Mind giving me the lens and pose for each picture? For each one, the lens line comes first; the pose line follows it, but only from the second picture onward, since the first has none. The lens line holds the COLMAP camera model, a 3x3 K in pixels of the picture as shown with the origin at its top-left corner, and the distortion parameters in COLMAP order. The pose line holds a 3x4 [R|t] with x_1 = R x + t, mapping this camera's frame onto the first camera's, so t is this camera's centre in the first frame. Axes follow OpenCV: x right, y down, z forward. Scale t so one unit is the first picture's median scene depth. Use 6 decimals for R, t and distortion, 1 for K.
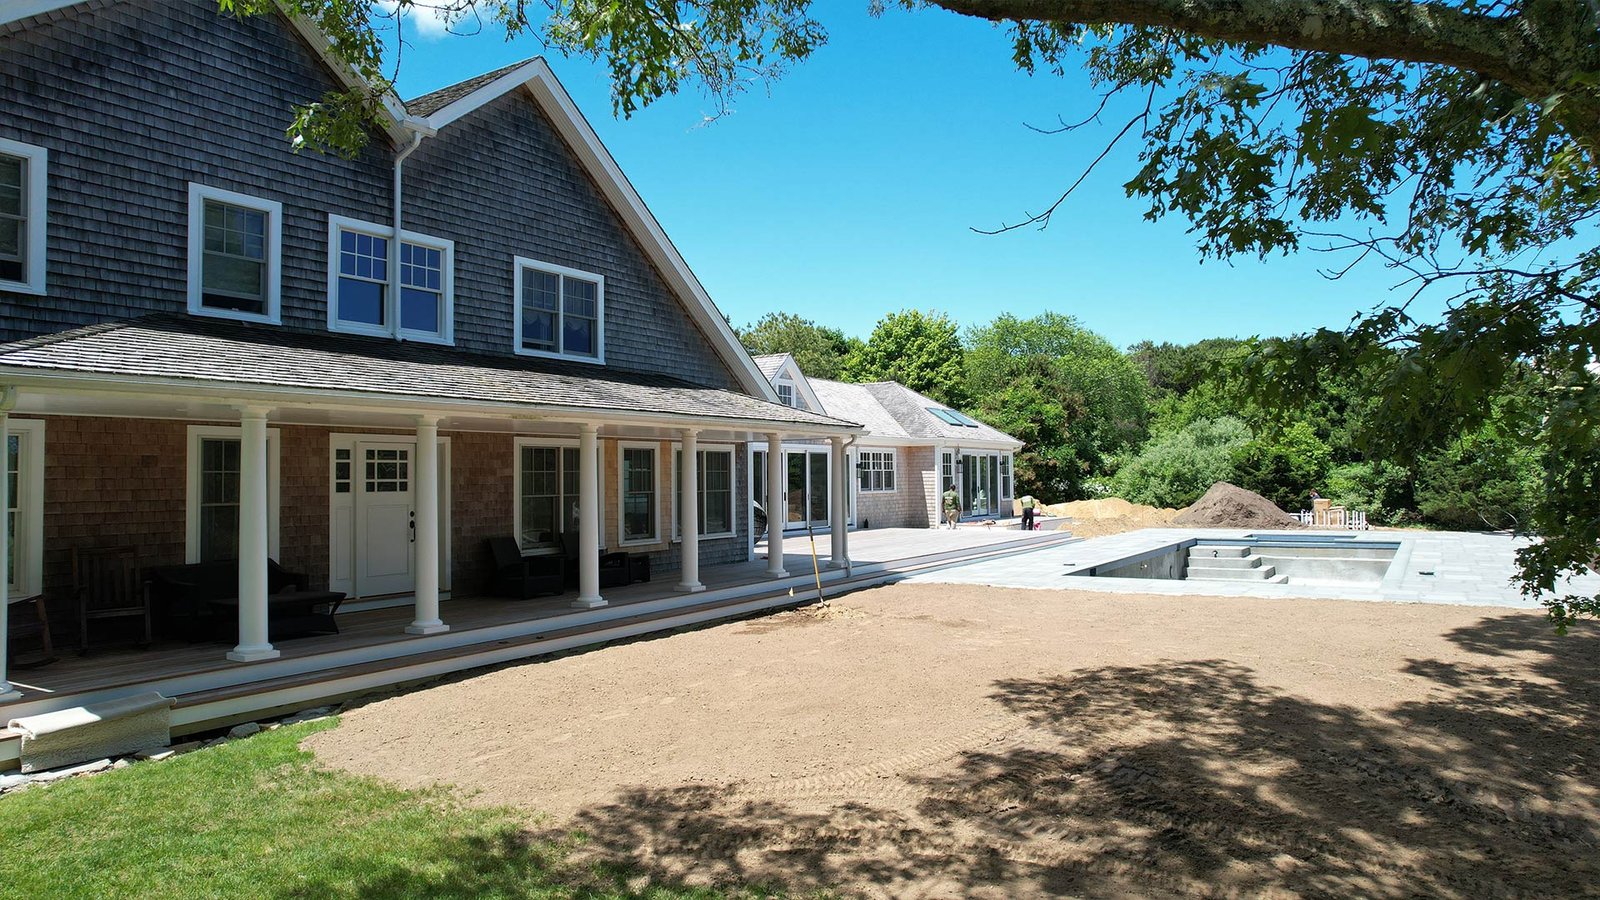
lens RADIAL K [[1018.5, 0, 811.3], [0, 1018.5, 449.5], [0, 0, 1]] dist [-0.072148, 0.056862]
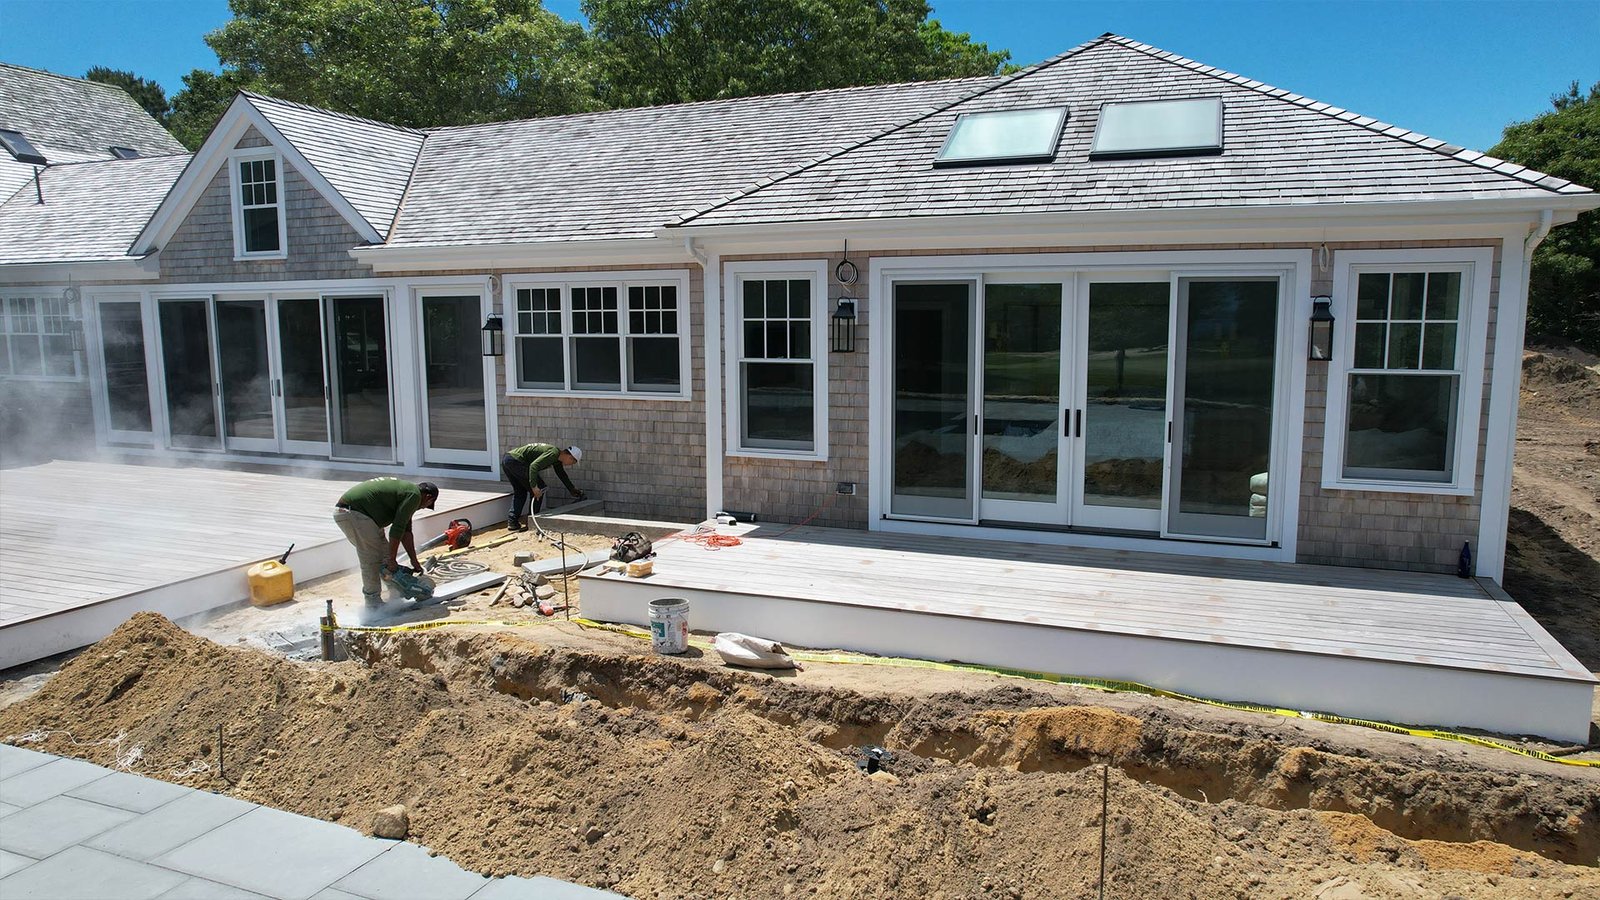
lens RADIAL K [[1018.5, 0, 811.3], [0, 1018.5, 449.5], [0, 0, 1]] dist [-0.072148, 0.056862]
pose [[0.183932, 0.141707, -0.972671, 0.886500], [0.030066, 0.988279, 0.149667, 0.018263], [0.982479, -0.056773, 0.177516, 2.043779]]
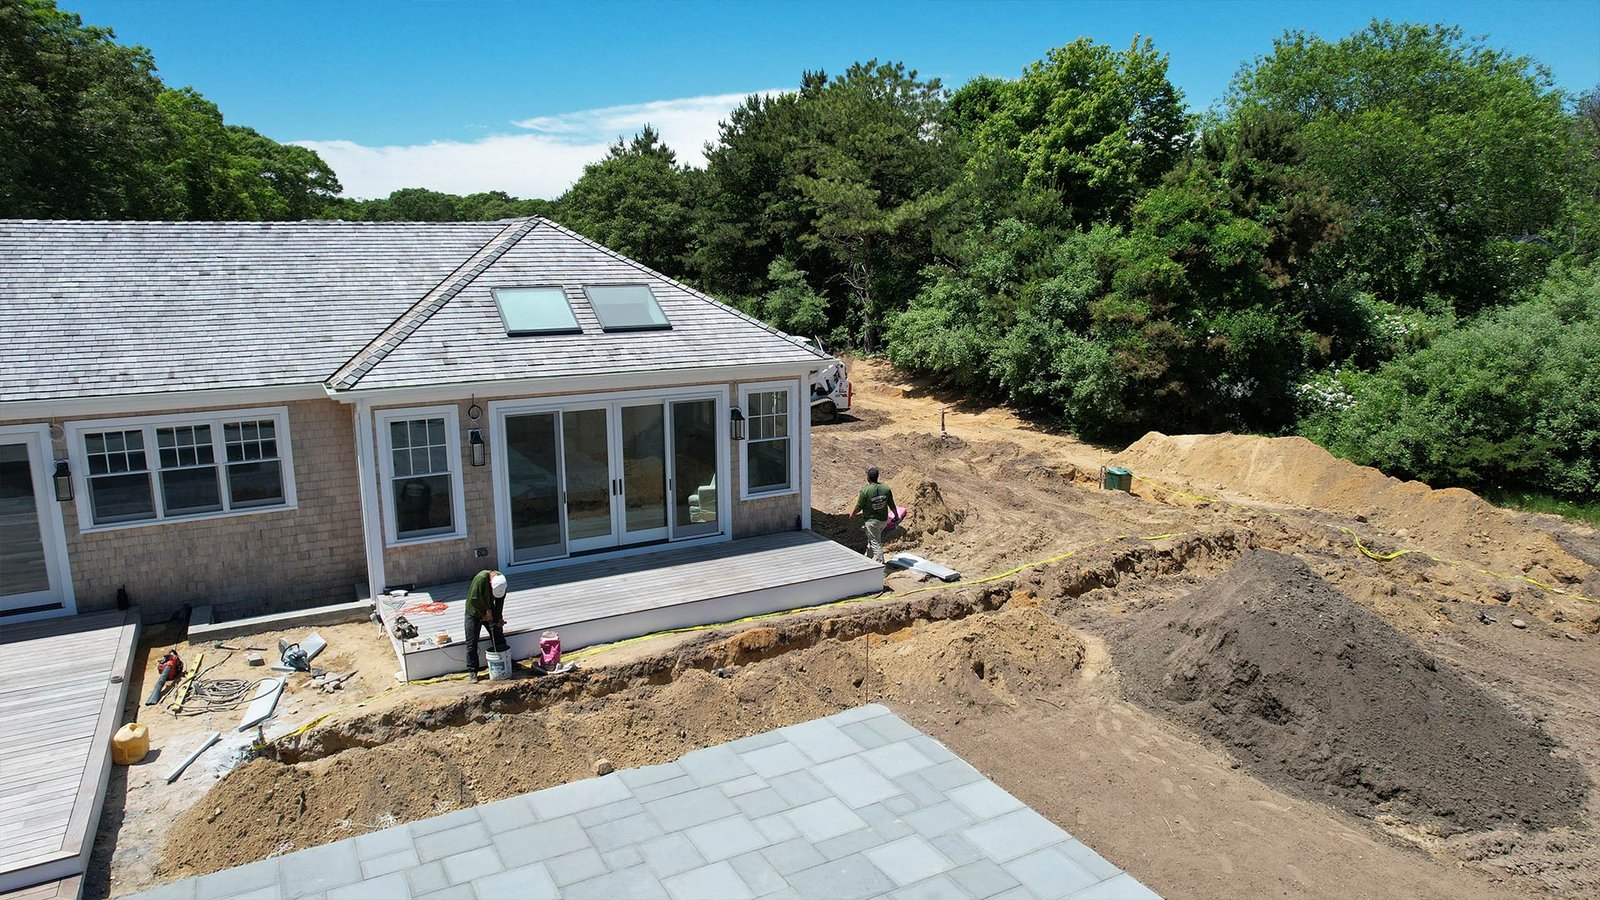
lens RADIAL K [[1018.5, 0, 811.3], [0, 1018.5, 449.5], [0, 0, 1]] dist [-0.072148, 0.056862]
pose [[0.882930, 0.098340, -0.459091, 0.968843], [0.006667, 0.975094, 0.221692, -0.153125], [0.469458, -0.198799, 0.860284, 1.556693]]
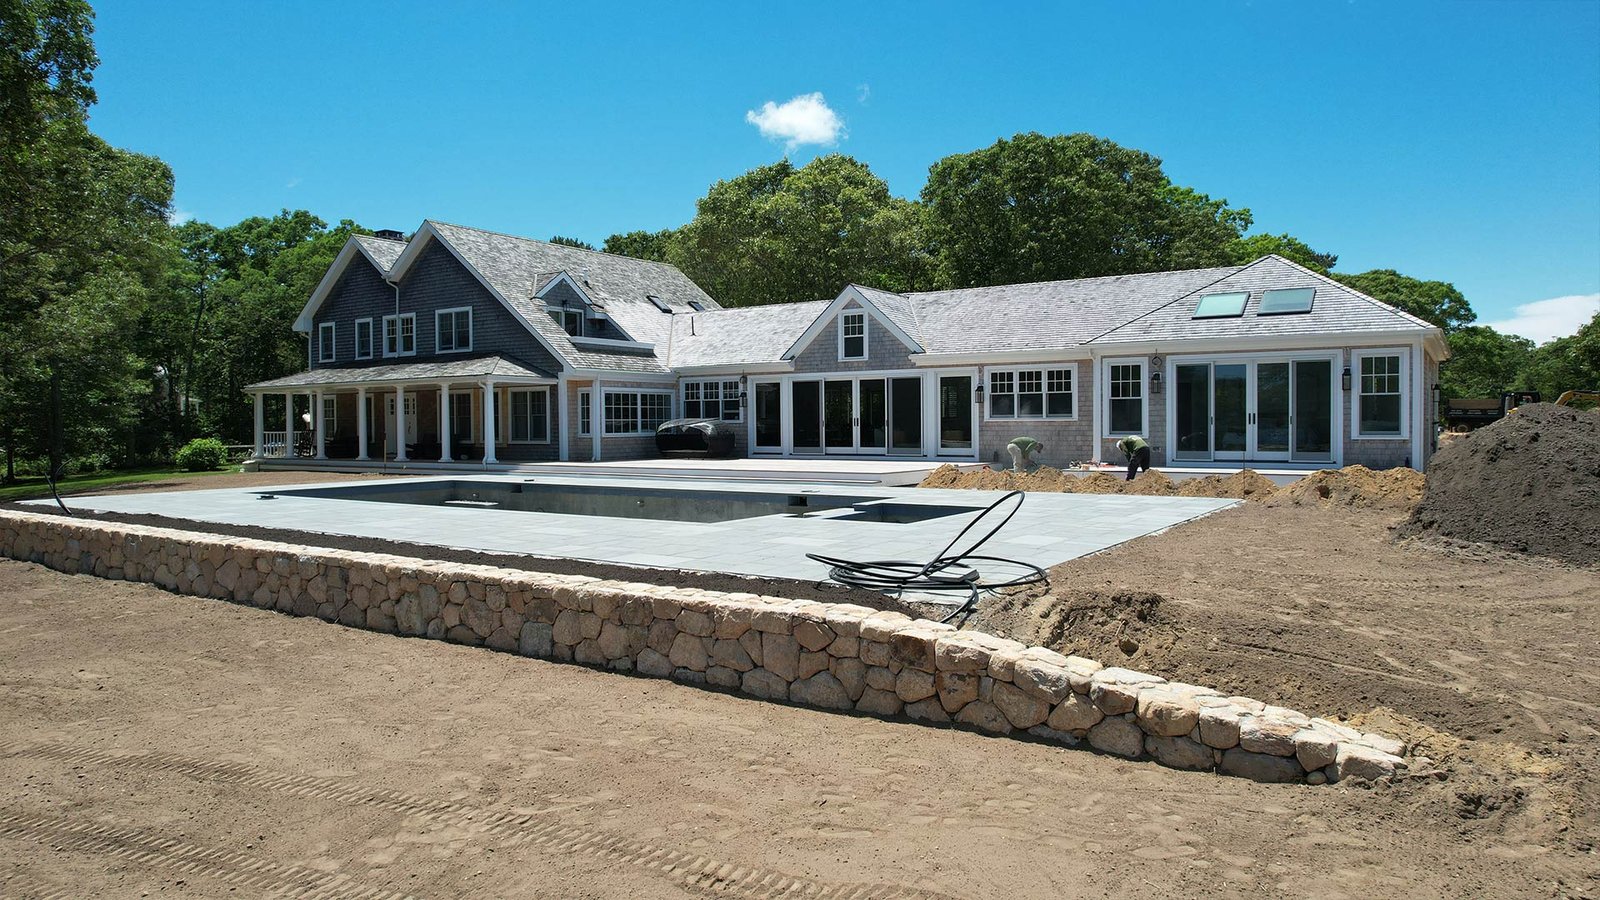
lens RADIAL K [[1018.5, 0, 811.3], [0, 1018.5, 449.5], [0, 0, 1]] dist [-0.072148, 0.056862]
pose [[-0.022877, 0.036716, -0.999064, 1.770184], [0.035408, 0.998728, 0.035893, 0.061763], [0.999111, -0.034554, -0.024148, 1.709954]]
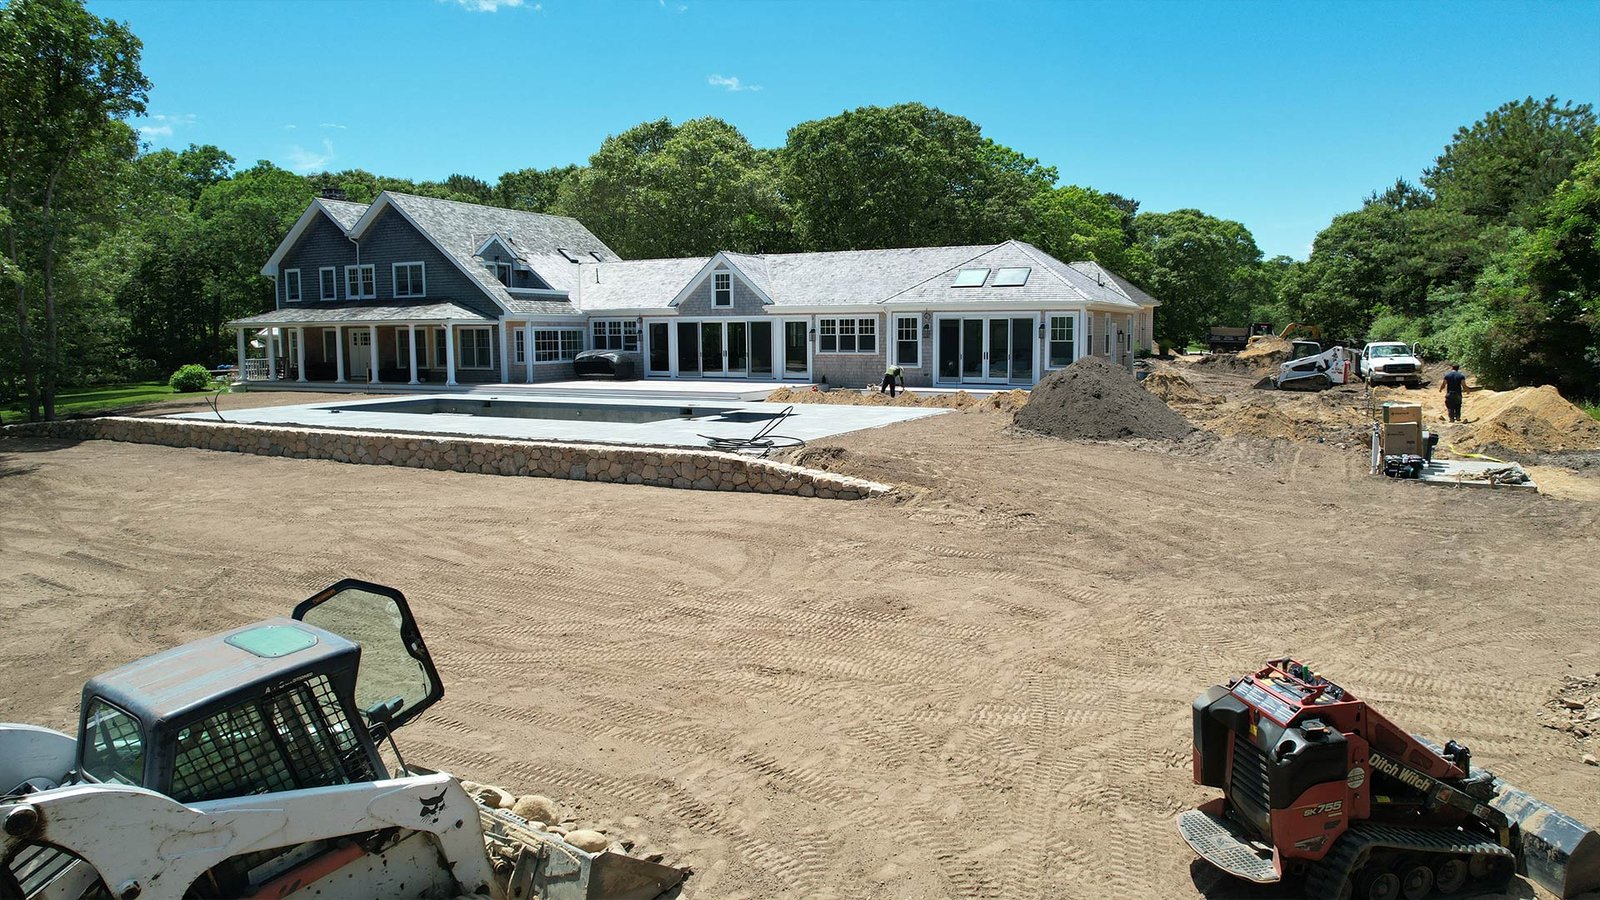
lens RADIAL K [[1018.5, 0, 811.3], [0, 1018.5, 449.5], [0, 0, 1]] dist [-0.072148, 0.056862]
pose [[0.099448, 0.123565, -0.987341, 2.447458], [0.030594, 0.991411, 0.127156, 0.004410], [0.994572, -0.042852, 0.094814, 1.712287]]
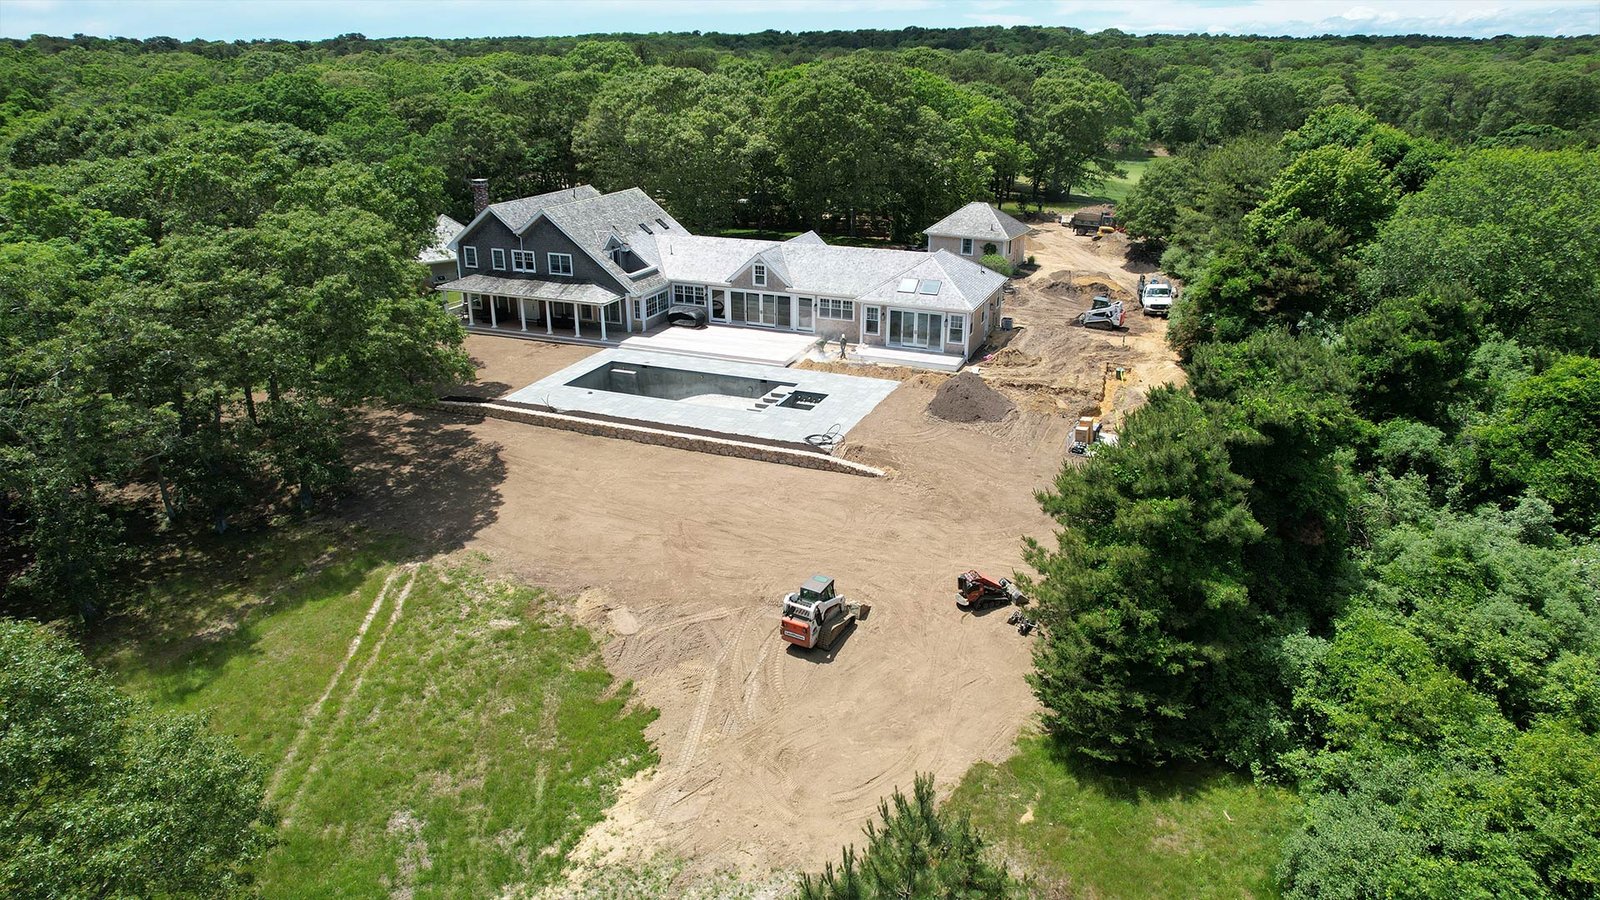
lens RADIAL K [[1018.5, 0, 811.3], [0, 1018.5, 449.5], [0, 0, 1]] dist [-0.072148, 0.056862]
pose [[0.181783, 0.369452, -0.911296, 3.989359], [0.022833, 0.924901, 0.379523, -0.972401], [0.983073, -0.089798, 0.159696, 1.235098]]
